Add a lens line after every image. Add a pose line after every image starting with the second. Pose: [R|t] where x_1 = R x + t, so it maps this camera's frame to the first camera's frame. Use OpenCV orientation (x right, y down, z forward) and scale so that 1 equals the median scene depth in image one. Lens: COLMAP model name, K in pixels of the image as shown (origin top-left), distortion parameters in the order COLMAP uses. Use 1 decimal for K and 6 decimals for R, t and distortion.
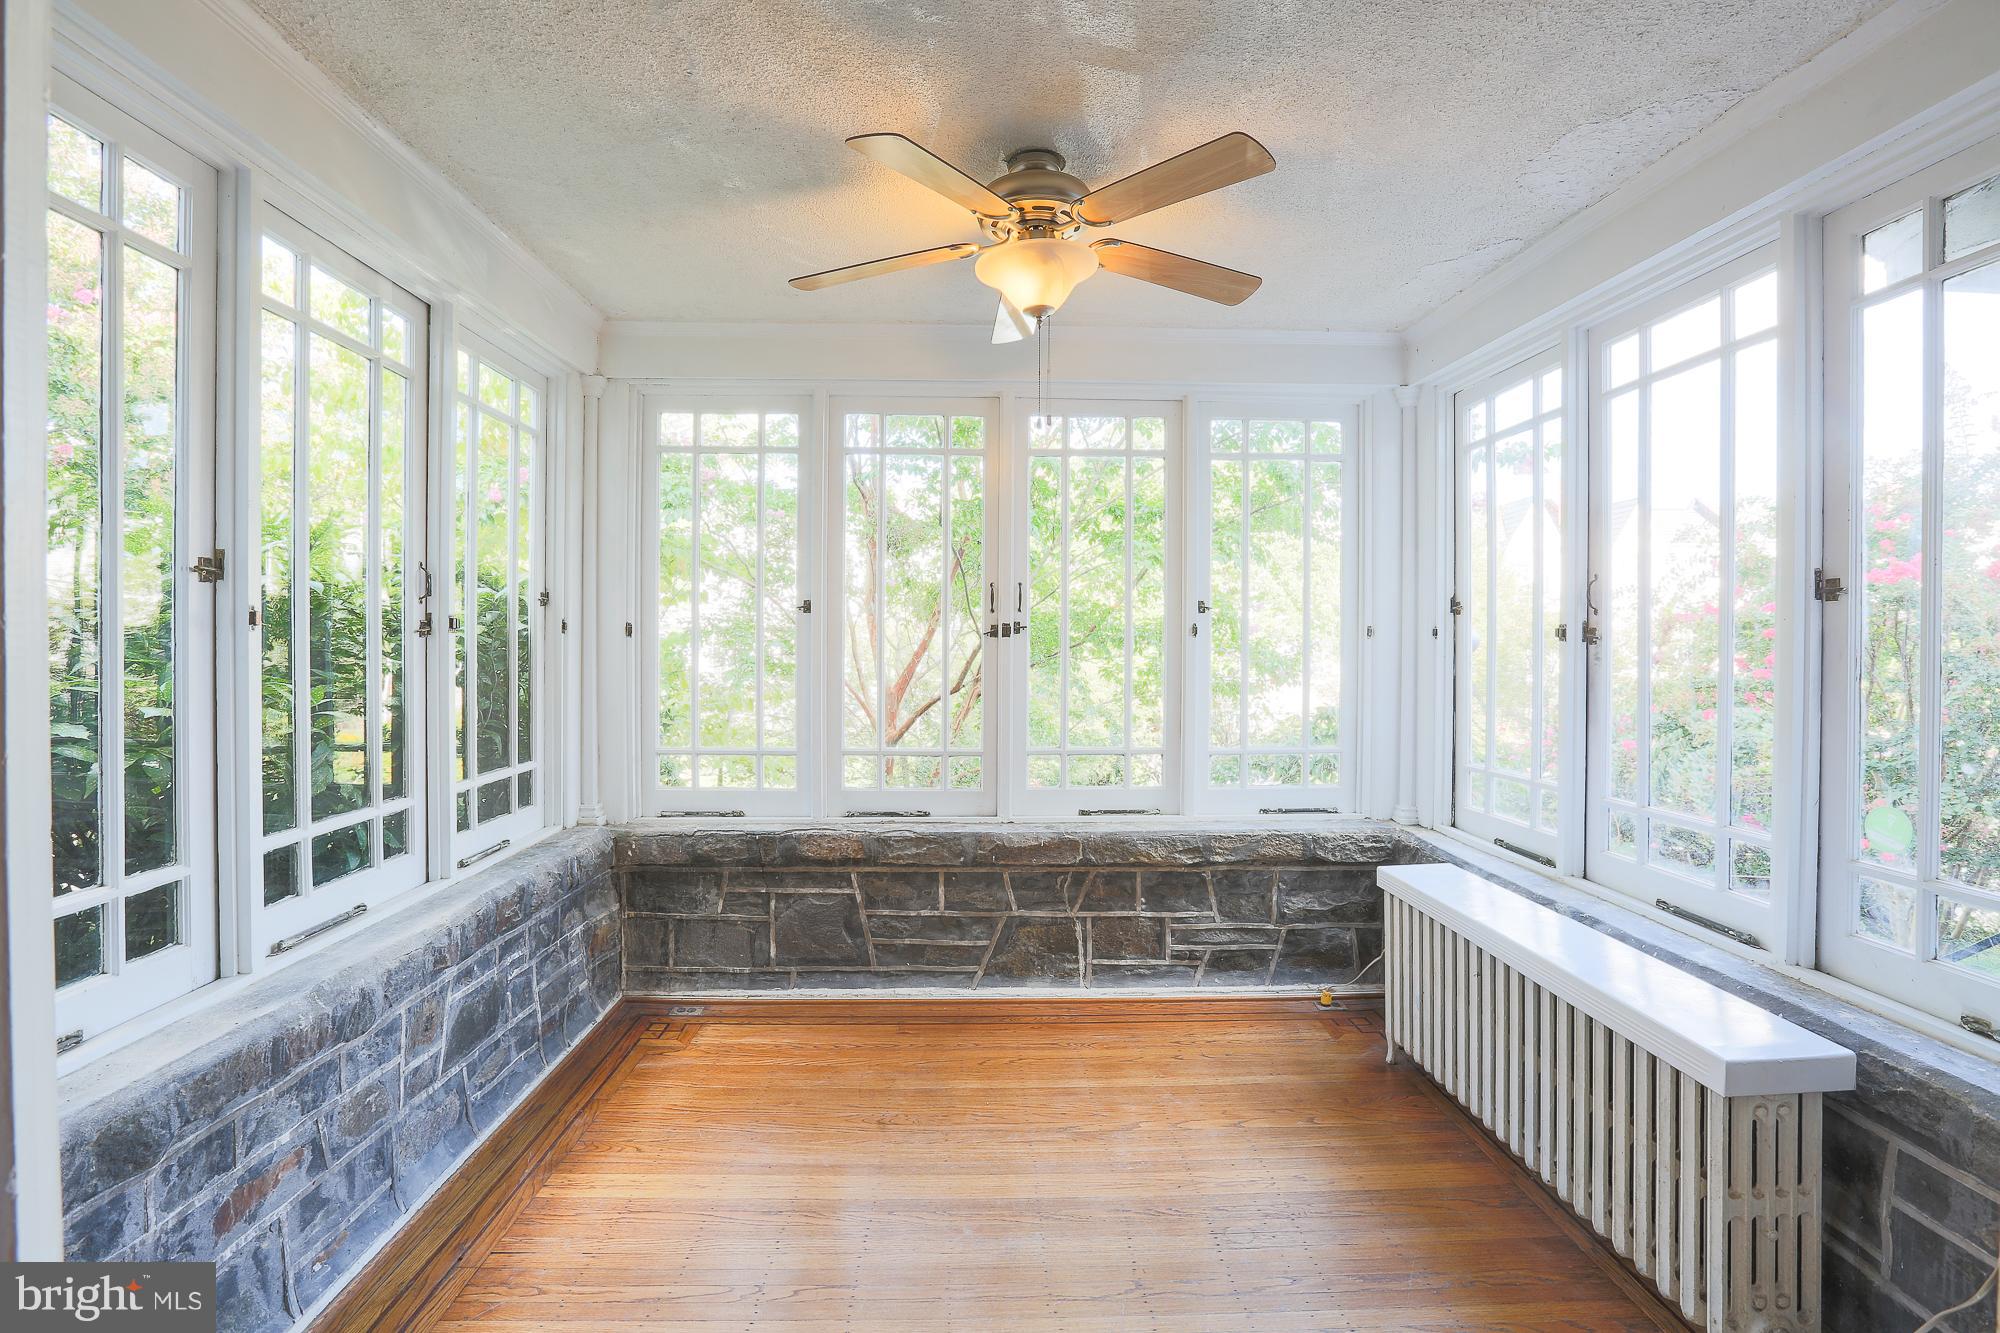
lens RADIAL K [[905.2, 0, 1020.4], [0, 905.2, 643.1], [0, 0, 1]] dist [-0.057611, 0.015319]
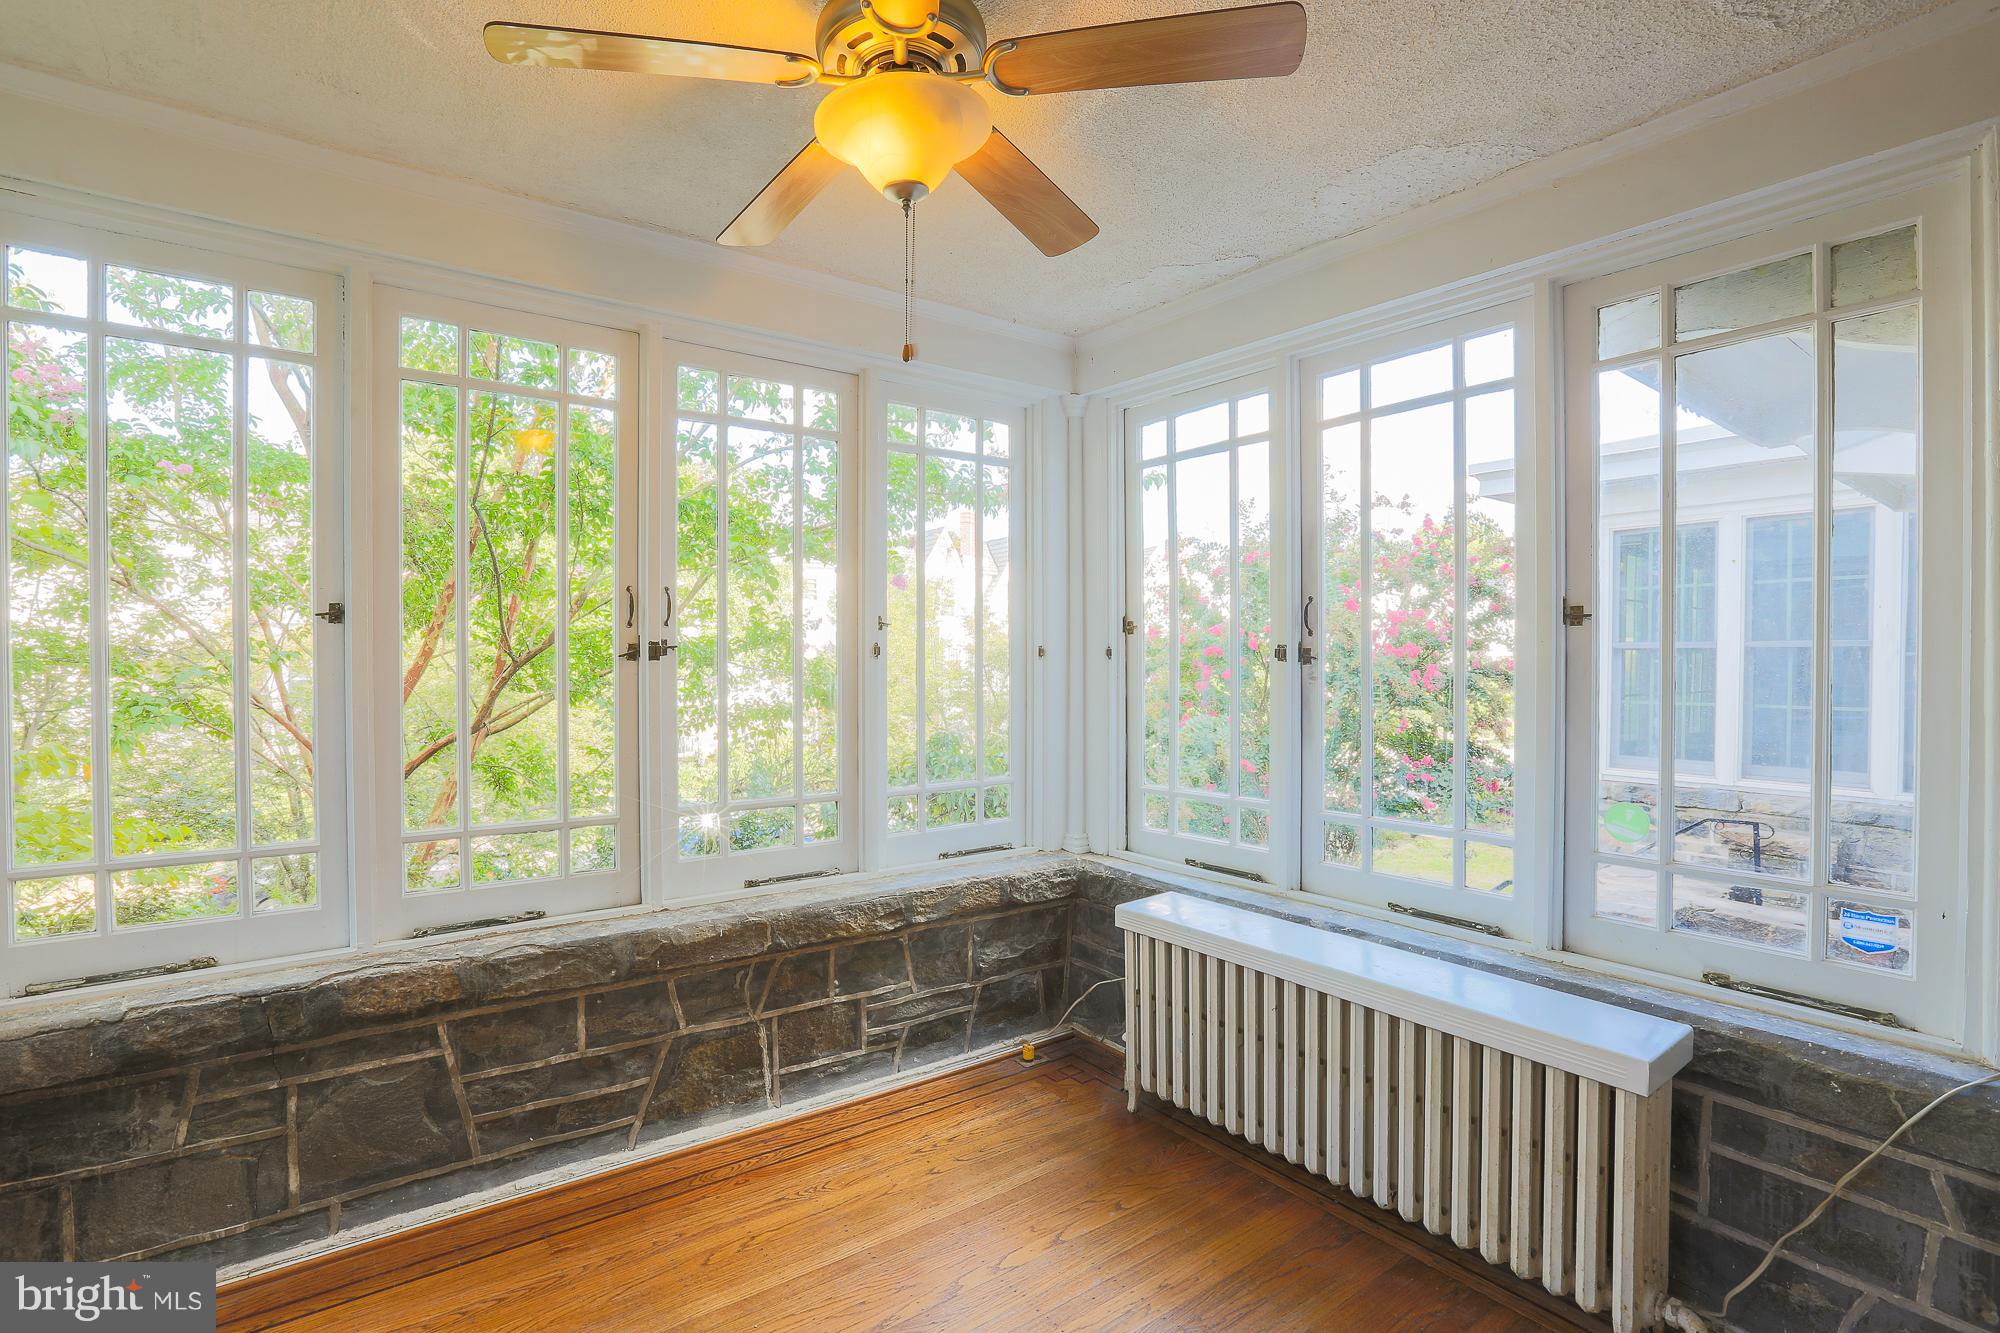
lens RADIAL K [[933.6, 0, 994.2], [0, 933.6, 672.5], [0, 0, 1]] dist [-0.058840, 0.024927]
pose [[0.841084, -0.011823, 0.540775, -0.198967], [0.006316, 0.999908, 0.012037, -0.003732], [-0.540867, -0.006709, 0.841081, 0.227892]]
